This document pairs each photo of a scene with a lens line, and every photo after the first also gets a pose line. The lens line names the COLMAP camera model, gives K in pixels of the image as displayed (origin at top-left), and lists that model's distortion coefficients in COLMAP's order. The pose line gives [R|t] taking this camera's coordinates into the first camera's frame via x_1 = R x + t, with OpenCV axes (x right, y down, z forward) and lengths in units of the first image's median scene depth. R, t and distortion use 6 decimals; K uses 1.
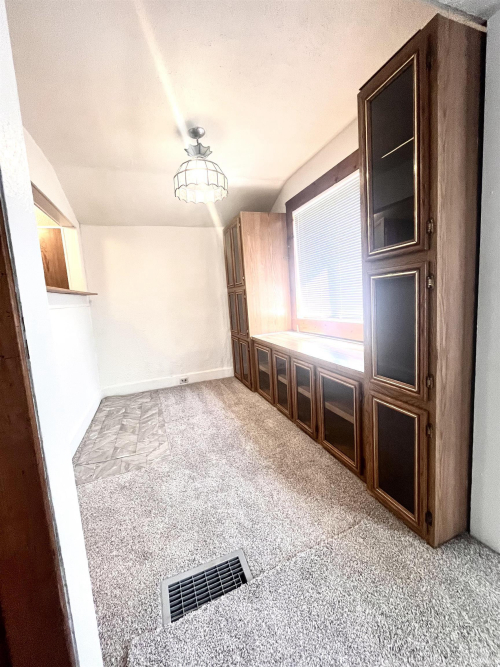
lens RADIAL K [[268.6, 0, 249.1], [0, 268.6, 329.8], [0, 0, 1]] dist [-0.000725, 0.000084]
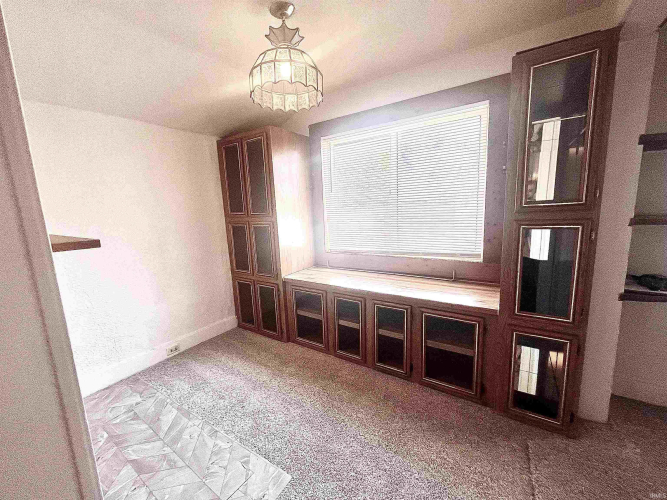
lens RADIAL K [[268.6, 0, 333.4], [0, 268.6, 251.9], [0, 0, 1]] dist [-0.000725, 0.000084]
pose [[0.812536, -0.061147, 0.579695, -0.415792], [0.058167, 0.998024, 0.023742, -0.079862], [-0.580001, 0.014428, 0.814488, 0.270729]]
